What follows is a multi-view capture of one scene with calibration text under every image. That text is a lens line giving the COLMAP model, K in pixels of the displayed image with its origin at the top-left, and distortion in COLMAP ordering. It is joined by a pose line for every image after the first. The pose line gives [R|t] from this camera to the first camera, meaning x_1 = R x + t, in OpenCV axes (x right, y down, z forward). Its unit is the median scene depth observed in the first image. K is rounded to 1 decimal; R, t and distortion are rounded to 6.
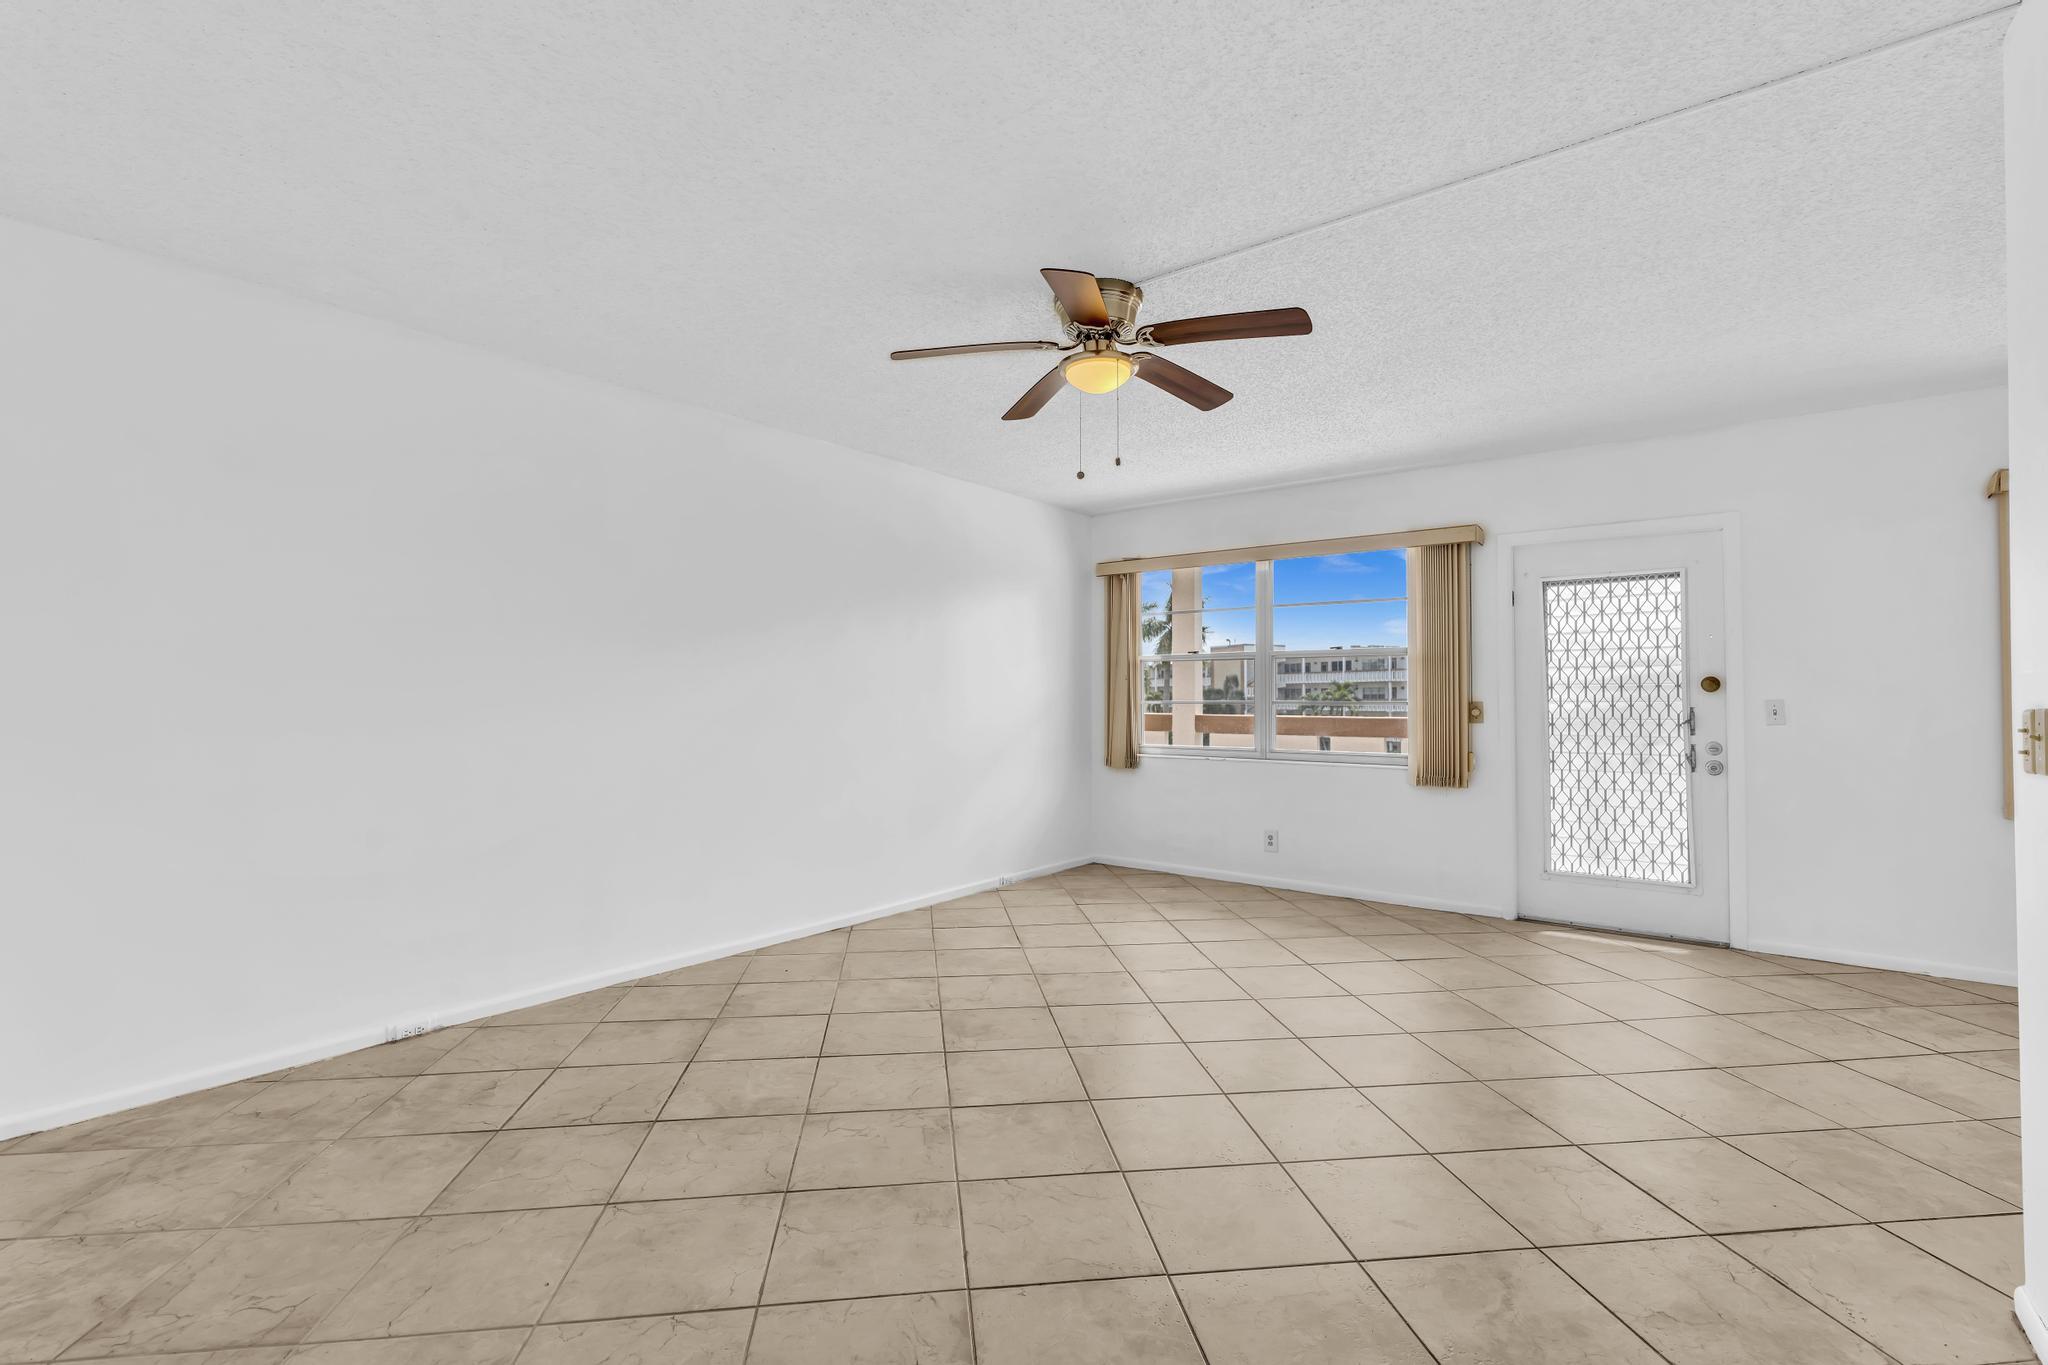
lens RADIAL K [[916.3, 0, 1018.8], [0, 916.3, 679.1], [0, 0, 1]] dist [-0.005055, 0.001031]
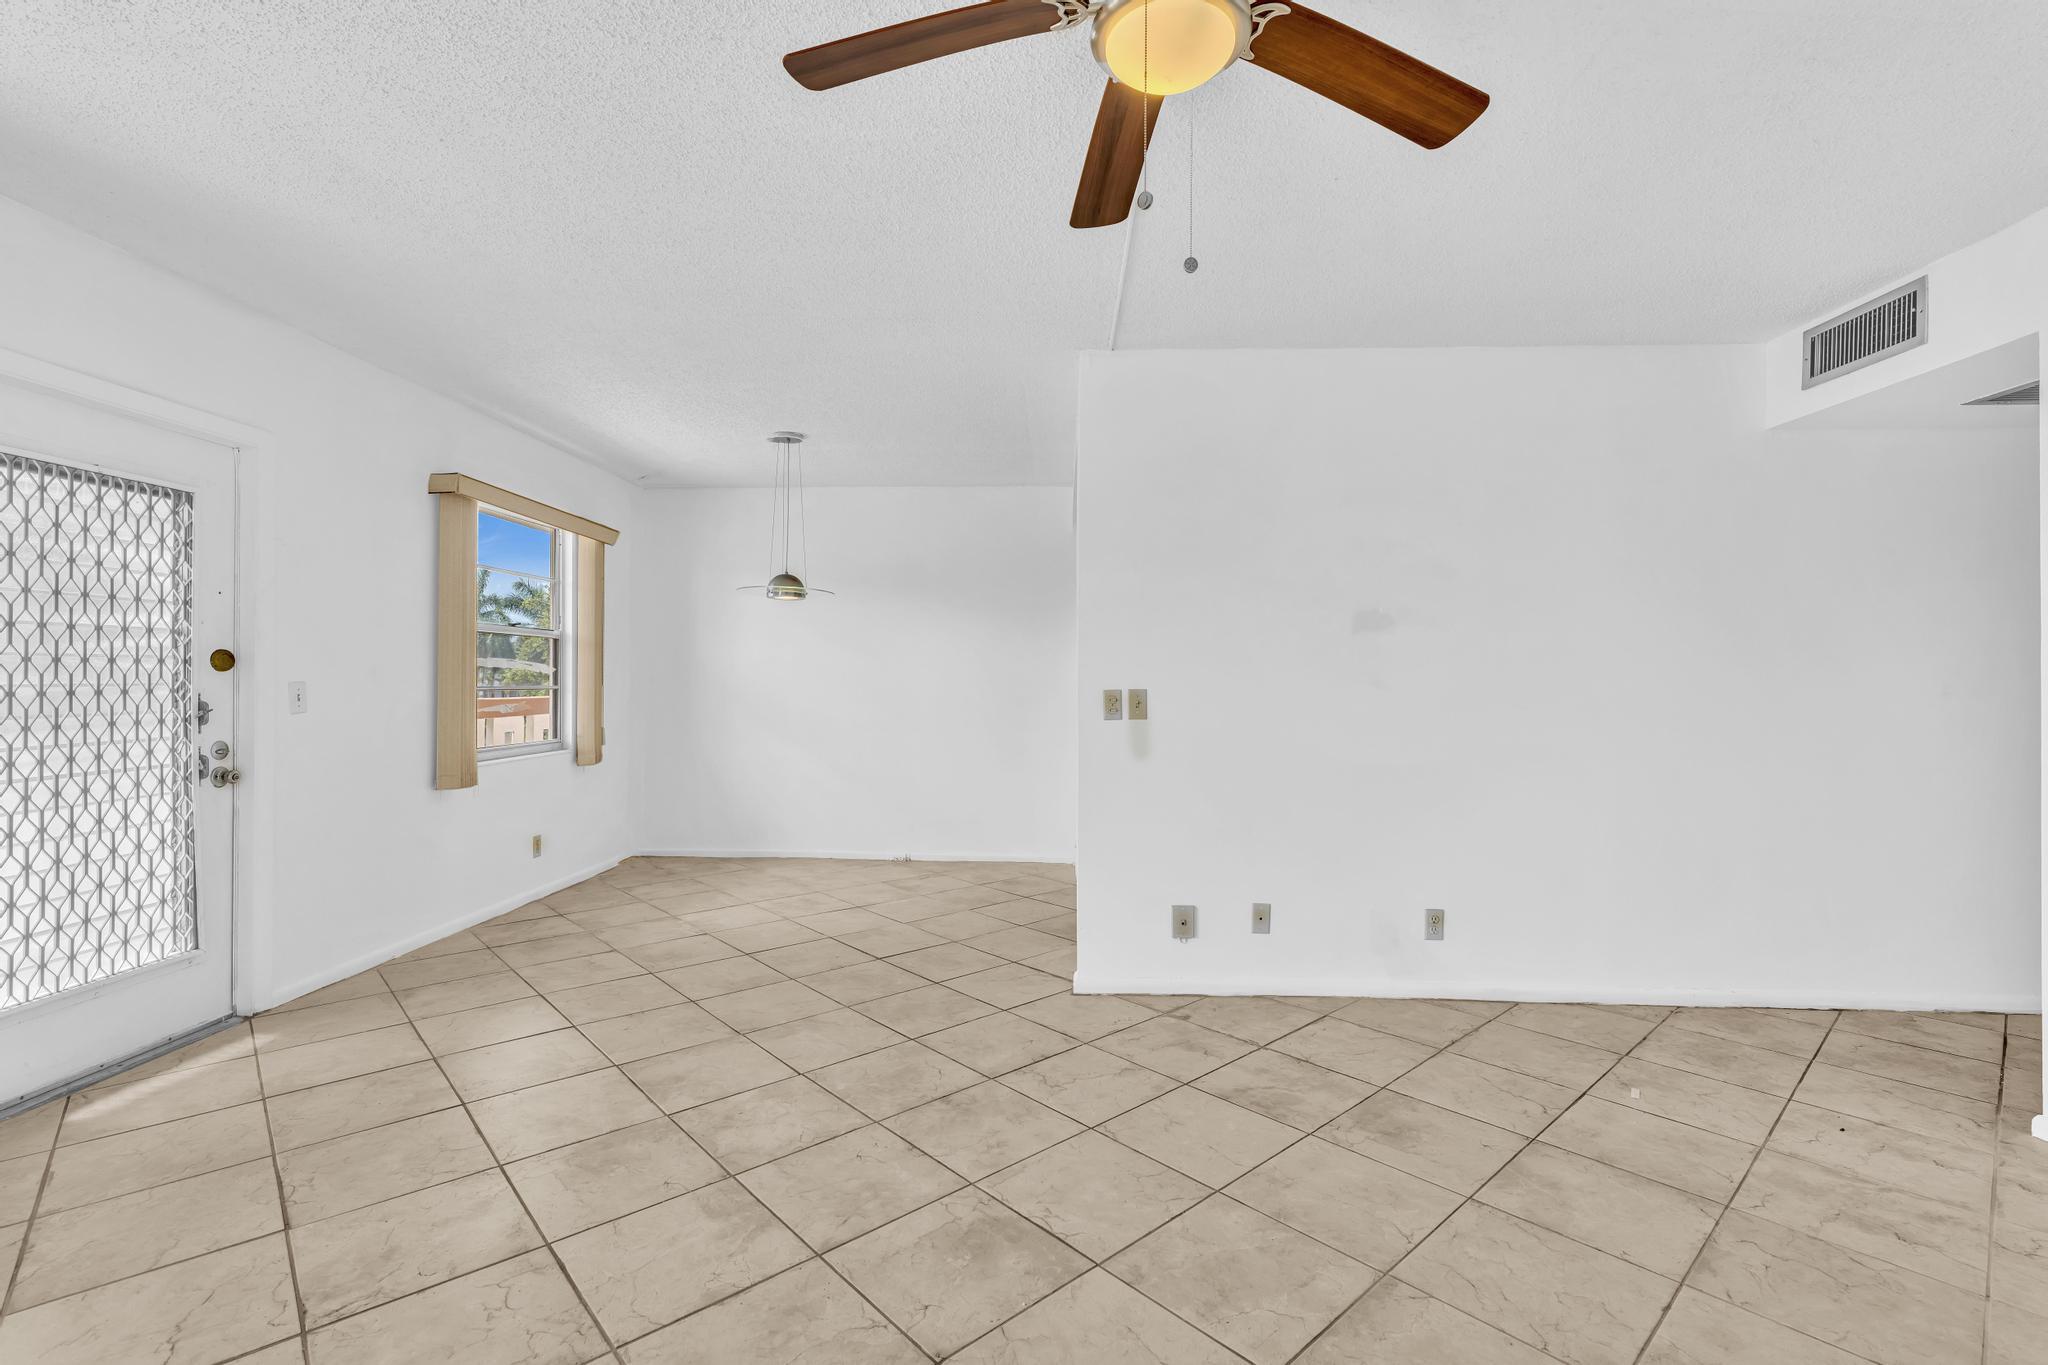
lens RADIAL K [[916.3, 0, 1018.8], [0, 916.3, 679.1], [0, 0, 1]] dist [-0.005055, 0.001031]
pose [[-0.578460, -0.002442, 0.815707, -0.179186], [-0.022701, 0.999656, -0.013105, 0.015052], [-0.815394, -0.026098, -0.578317, 0.875396]]
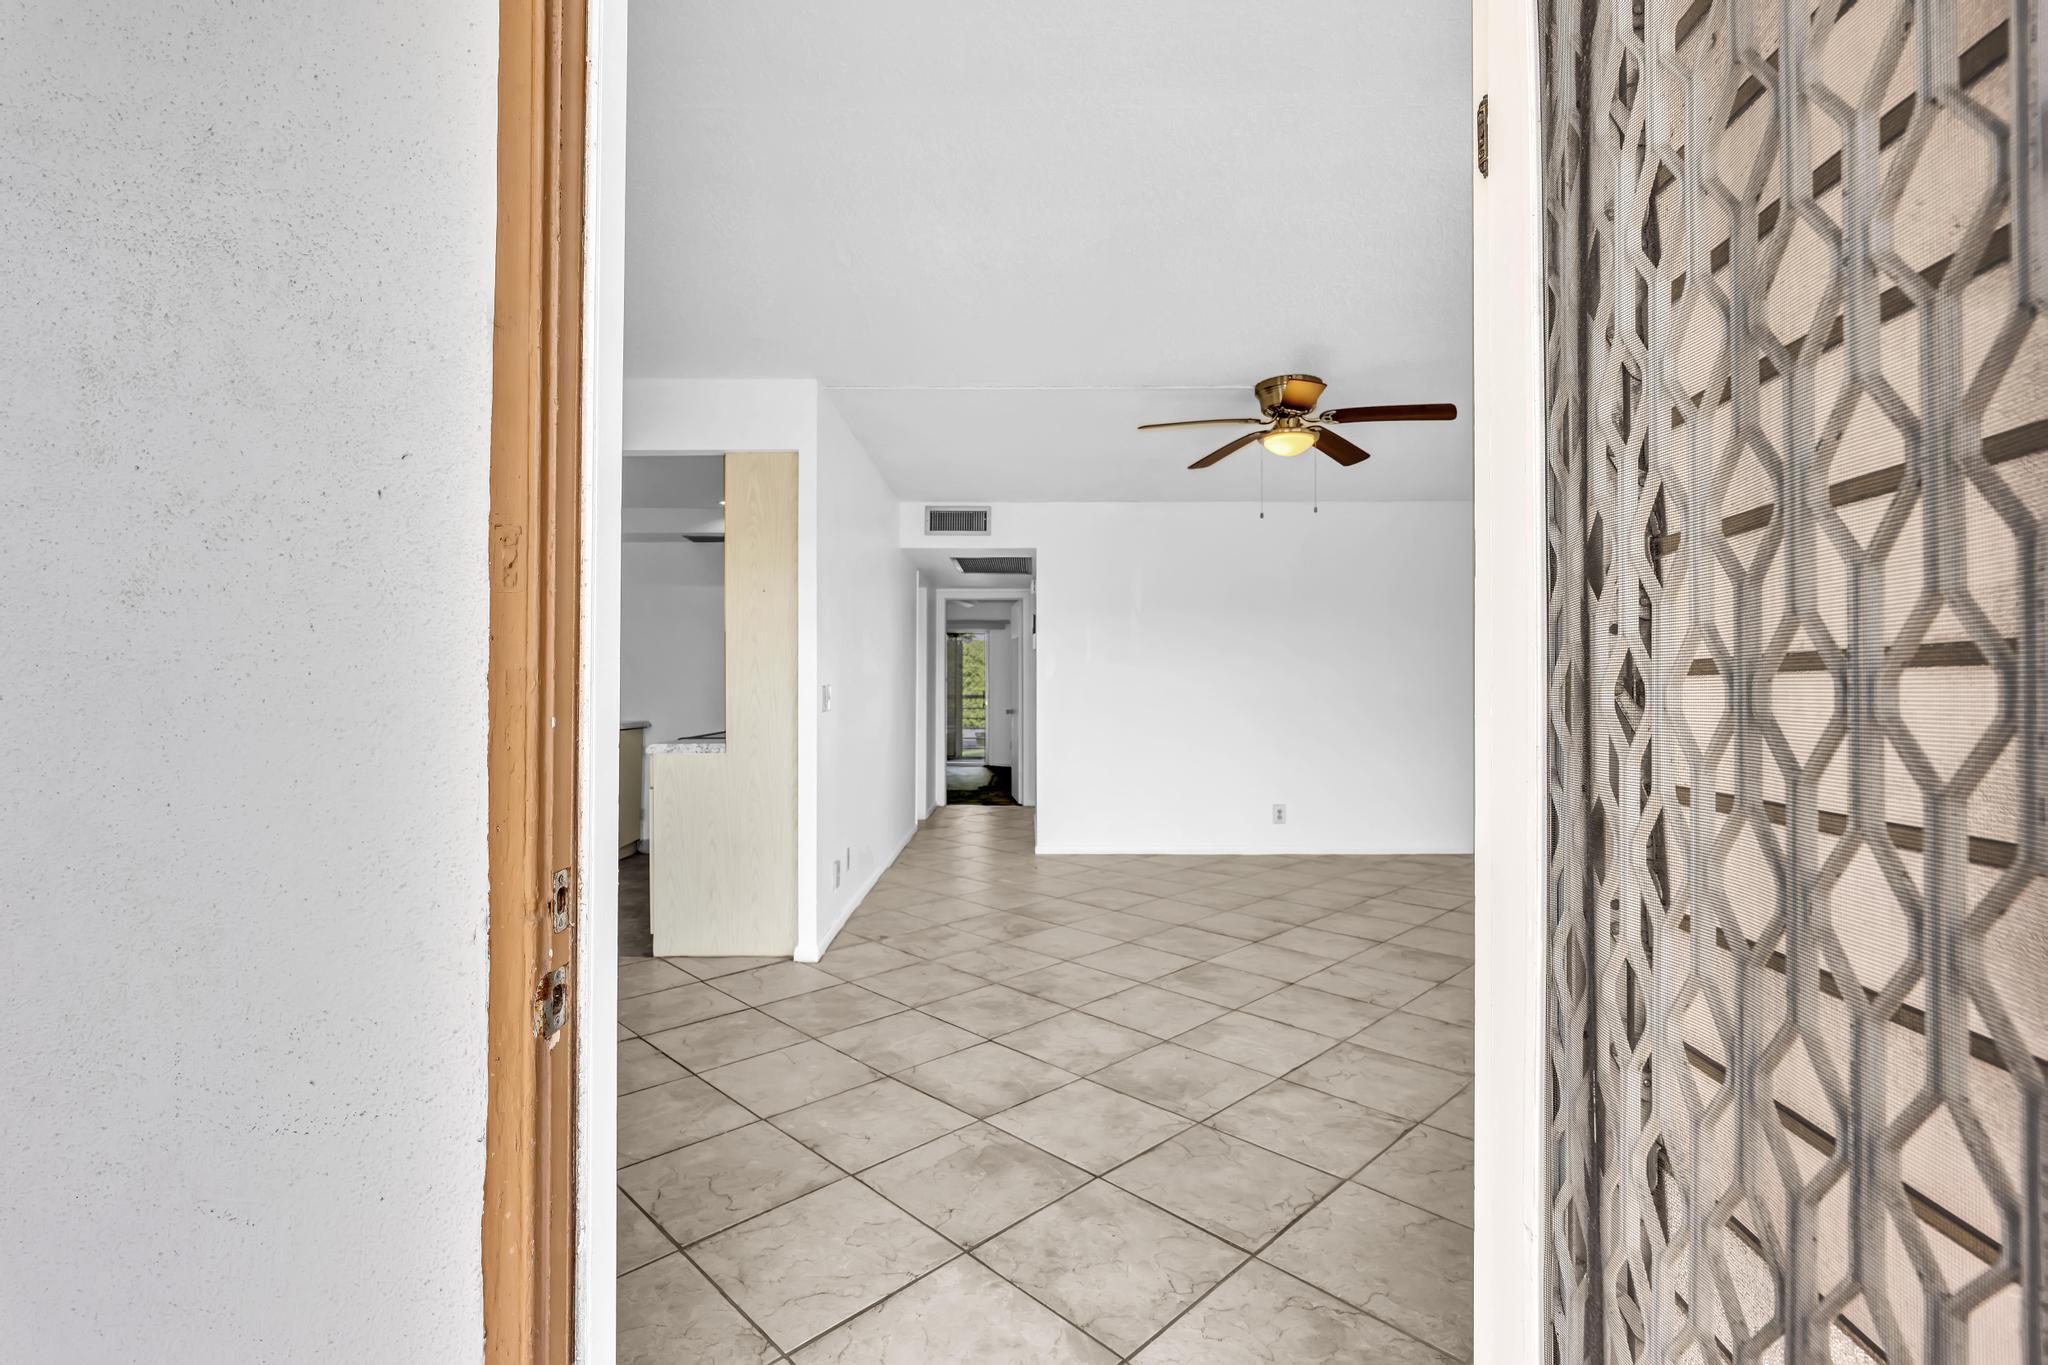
lens RADIAL K [[909.9, 0, 1020.5], [0, 909.9, 679.0], [0, 0, 1]] dist [-0.010556, 0.003965]
pose [[-0.791197, -0.010194, -0.611476, 0.789985], [0.008899, 0.999563, -0.028177, 0.032373], [0.611497, -0.027735, -0.790761, 1.172845]]
